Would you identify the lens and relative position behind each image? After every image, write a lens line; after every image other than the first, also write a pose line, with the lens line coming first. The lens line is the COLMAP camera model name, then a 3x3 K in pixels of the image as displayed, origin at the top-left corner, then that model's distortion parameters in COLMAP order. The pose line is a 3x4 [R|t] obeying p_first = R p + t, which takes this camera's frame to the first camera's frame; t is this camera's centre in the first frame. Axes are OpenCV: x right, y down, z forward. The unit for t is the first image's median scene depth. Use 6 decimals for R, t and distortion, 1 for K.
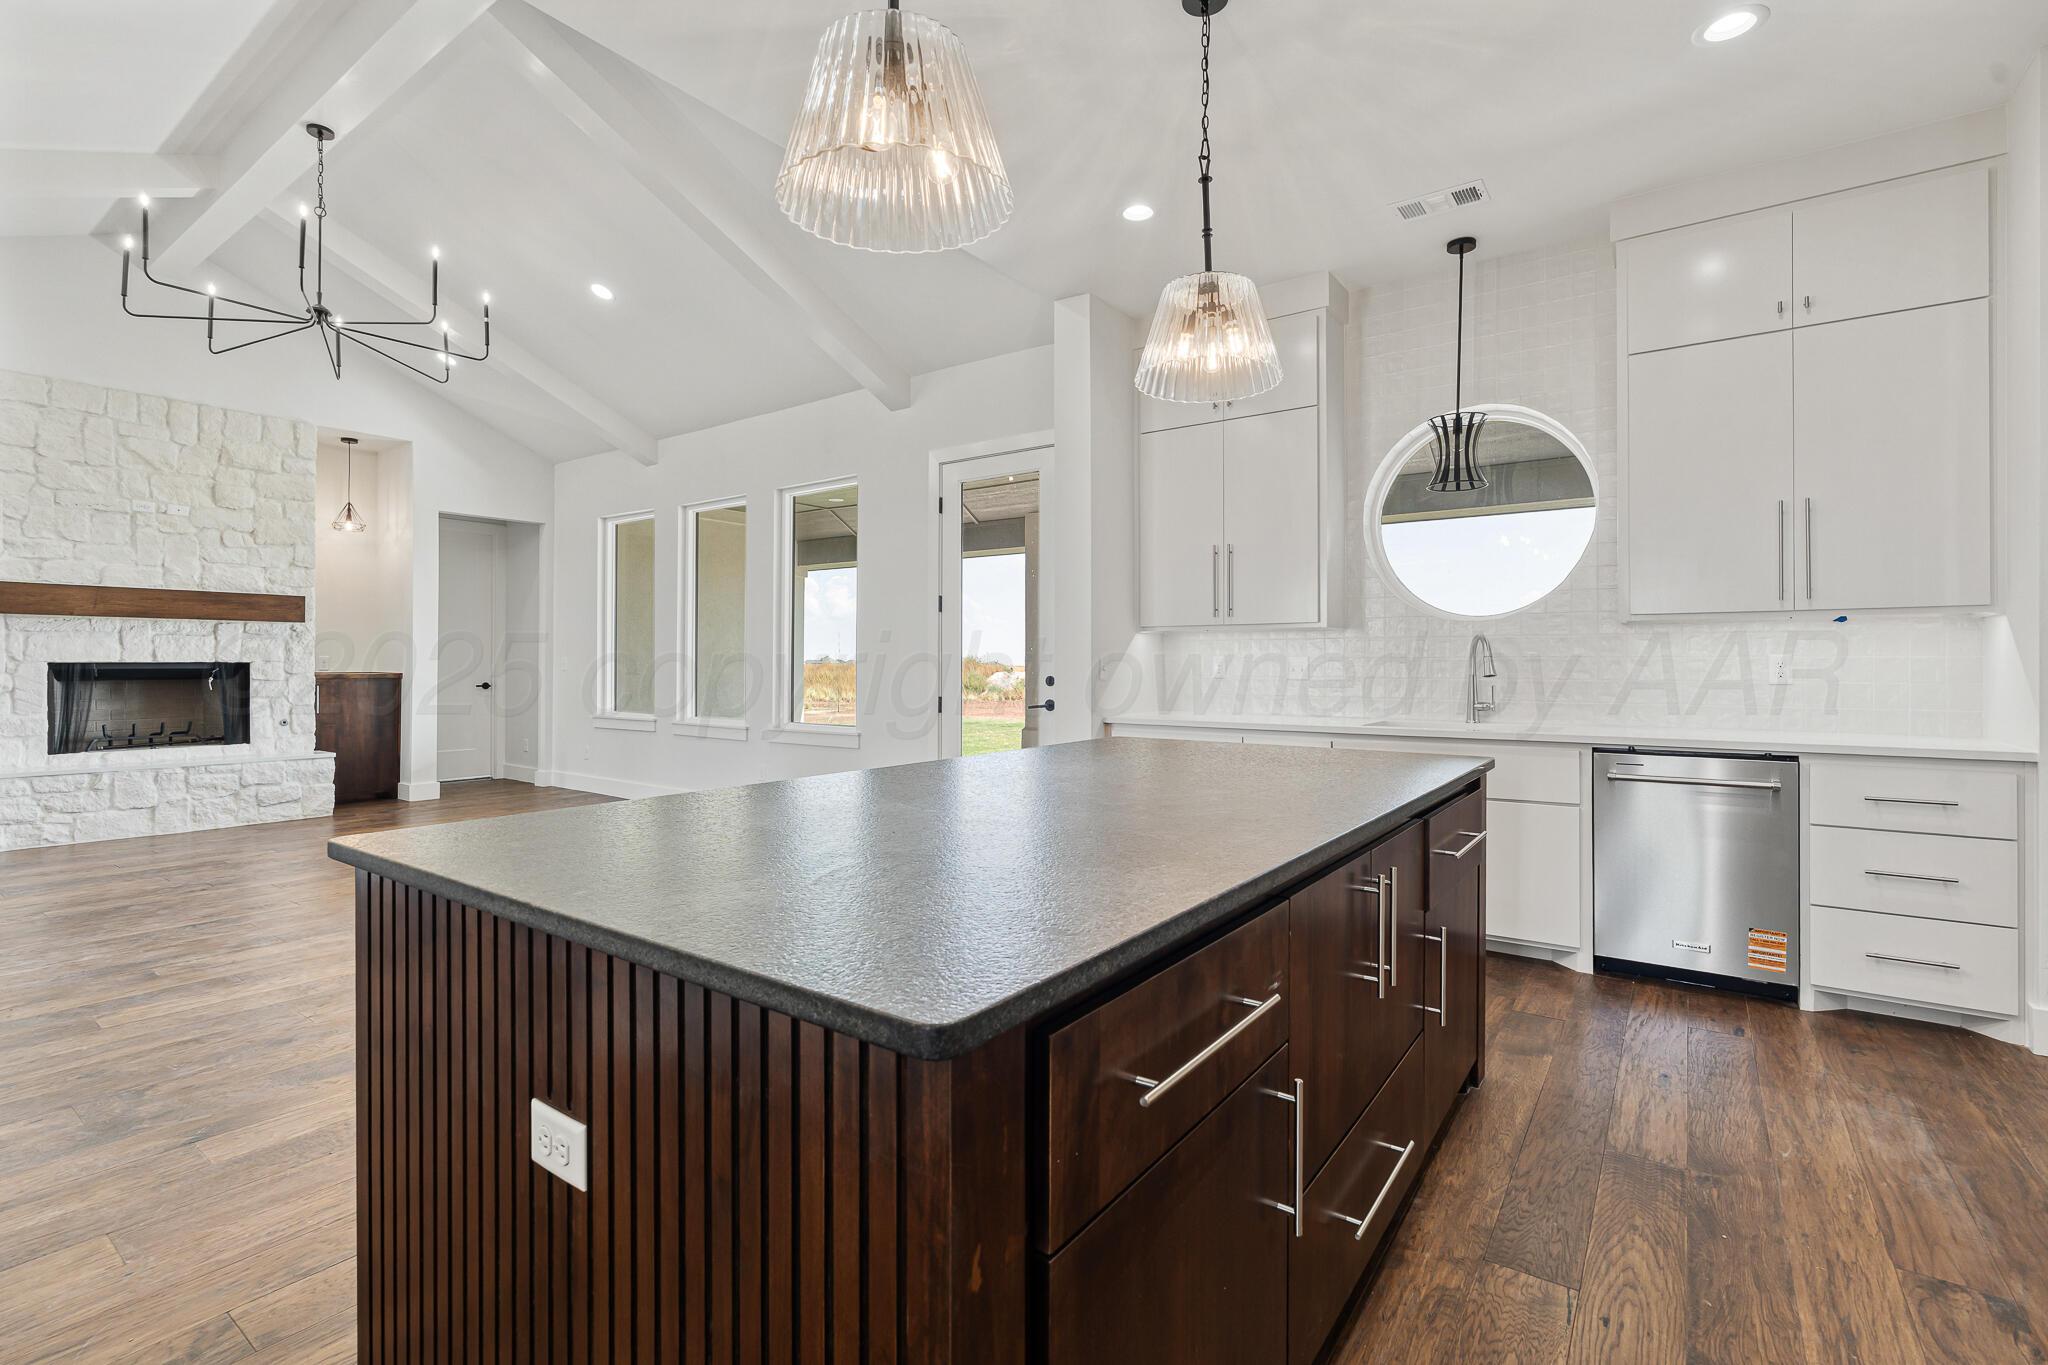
lens RADIAL K [[922.0, 0, 1024.0], [0, 922.0, 682.5], [0, 0, 1]] dist [-0.004220, -0.000039]
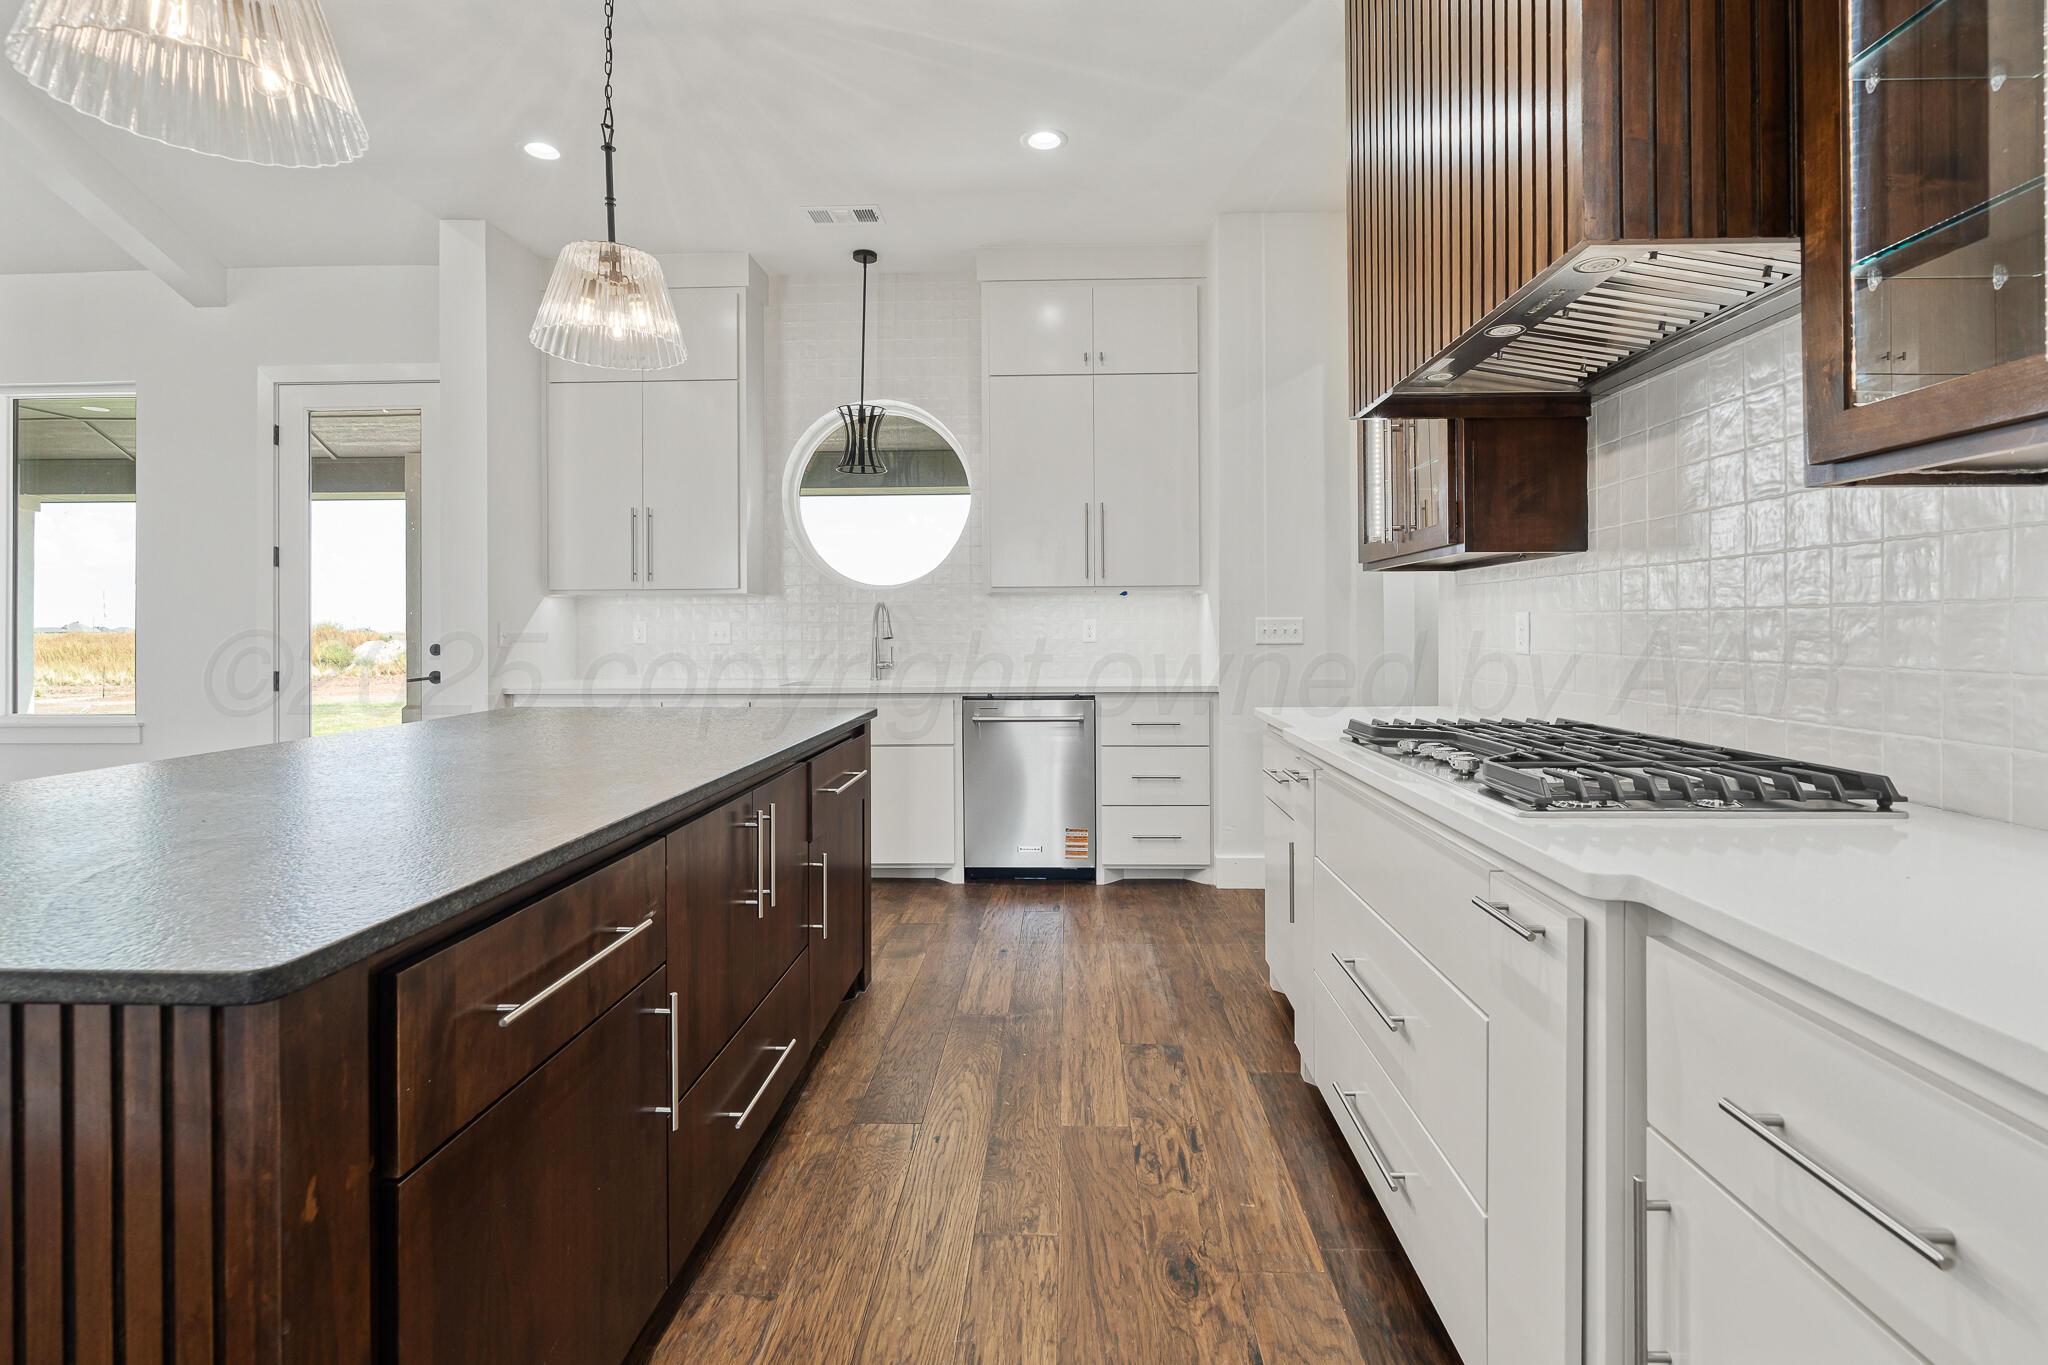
lens RADIAL K [[939.1, 0, 1036.3], [0, 939.1, 630.2], [0, 0, 1]] dist [-0.014831, 0.005621]
pose [[0.830164, -0.006156, 0.557486, 0.013516], [0.016590, 0.999769, -0.013664, 0.002612], [-0.557273, 0.020593, 0.830074, -0.103355]]
